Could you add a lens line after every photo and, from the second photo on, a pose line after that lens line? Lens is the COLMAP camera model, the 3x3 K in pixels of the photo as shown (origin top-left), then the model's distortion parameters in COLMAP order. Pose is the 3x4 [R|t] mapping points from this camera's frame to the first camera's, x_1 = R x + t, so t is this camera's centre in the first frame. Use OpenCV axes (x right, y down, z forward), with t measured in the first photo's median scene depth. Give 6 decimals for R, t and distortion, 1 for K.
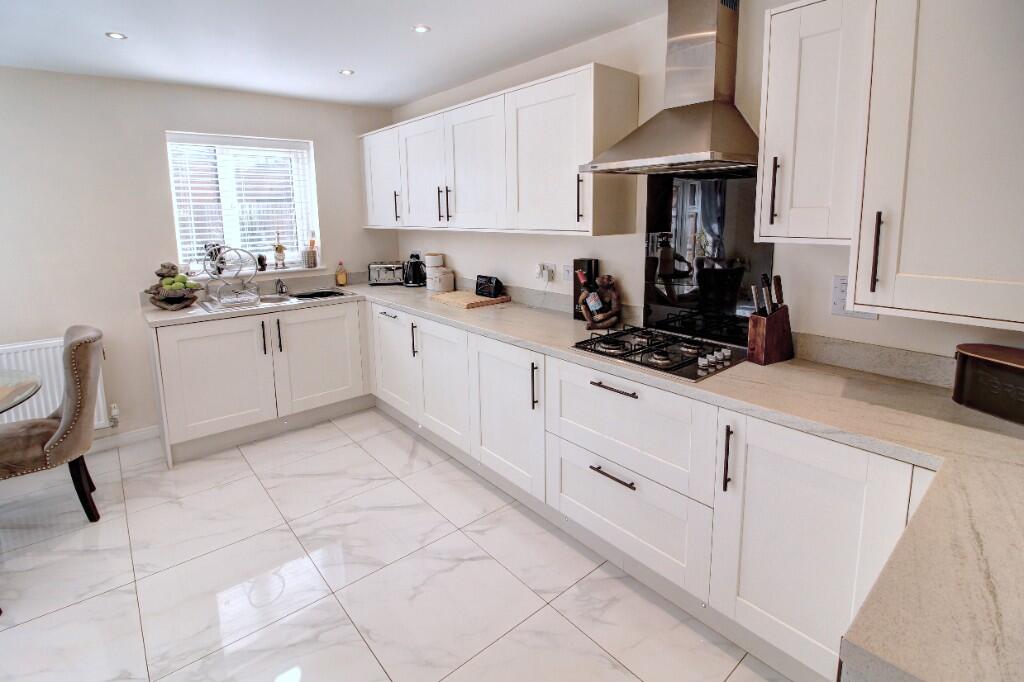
lens RADIAL K [[490.2, 0, 517.2], [0, 490.2, 297.0], [0, 0, 1]] dist [-0.004570, -0.010704]
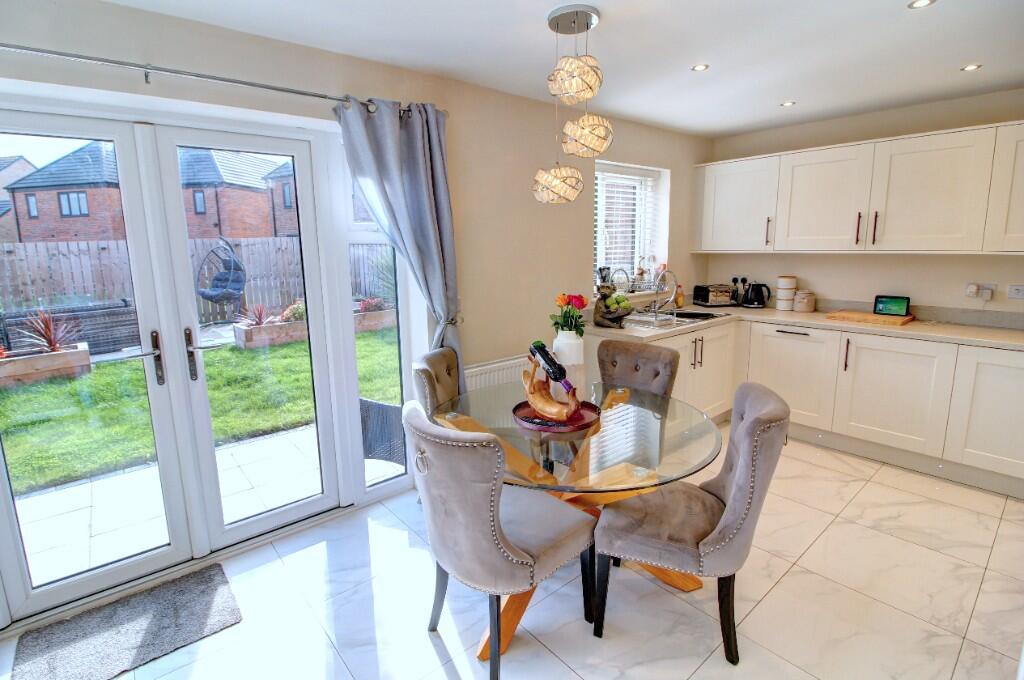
lens RADIAL K [[490.2, 0, 506.6], [0, 490.2, 331.6], [0, 0, 1]] dist [-0.004570, -0.010704]
pose [[0.999808, 0.007154, -0.018255, -0.970111], [-0.007174, 0.999974, -0.001021, 0.046000], [0.018248, 0.001152, 0.999833, -0.082486]]
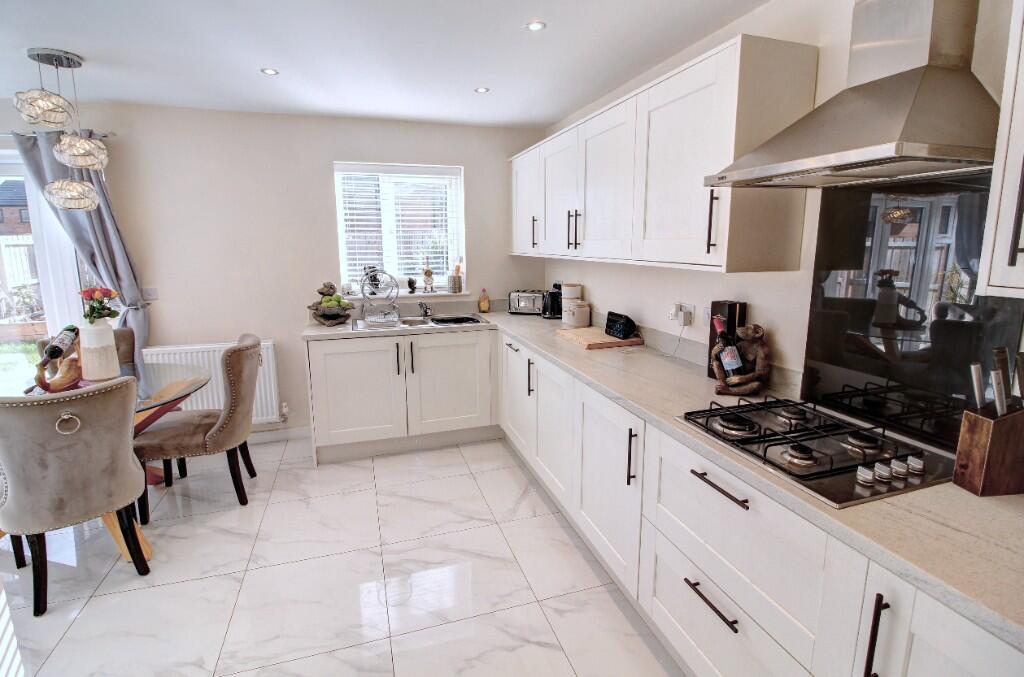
lens RADIAL K [[490.2, 0, 519.2], [0, 490.2, 334.4], [0, 0, 1]] dist [-0.004570, -0.010704]
pose [[0.924048, 0.082037, -0.373371, 0.113740], [-0.074423, 0.996620, 0.034789, -0.025218], [0.374963, -0.004359, 0.927030, 0.145218]]
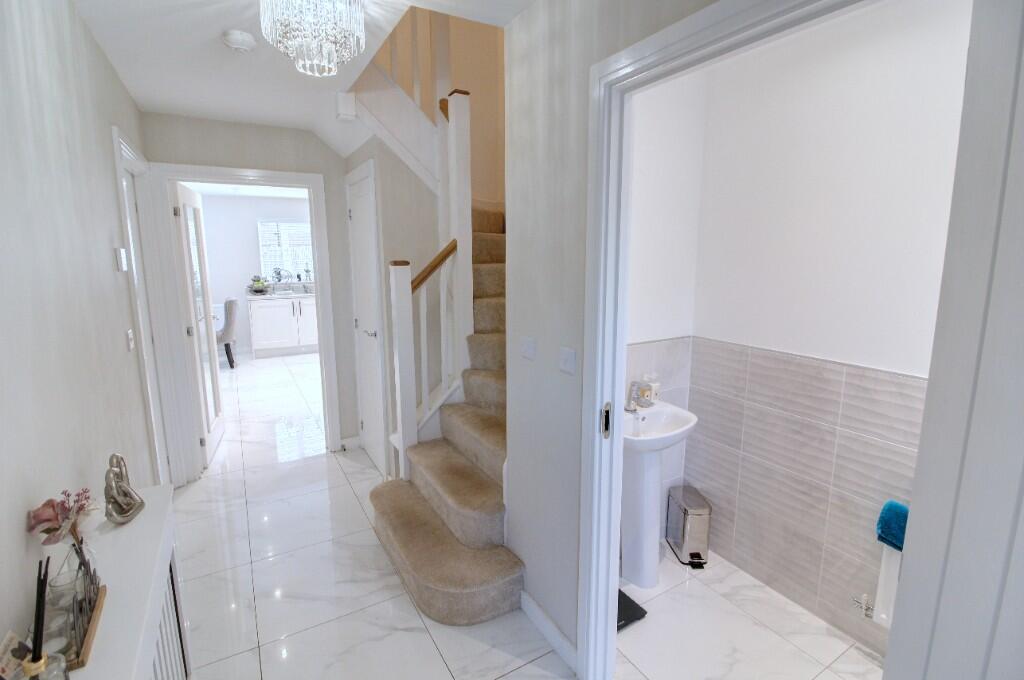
lens RADIAL K [[490.2, 0, 515.8], [0, 490.2, 335.5], [0, 0, 1]] dist [-0.004570, -0.010704]
pose [[0.981267, 0.041612, -0.188104, 1.014466], [-0.041357, 0.999130, 0.005278, 0.164986], [0.188160, 0.002600, 0.982135, -1.133055]]
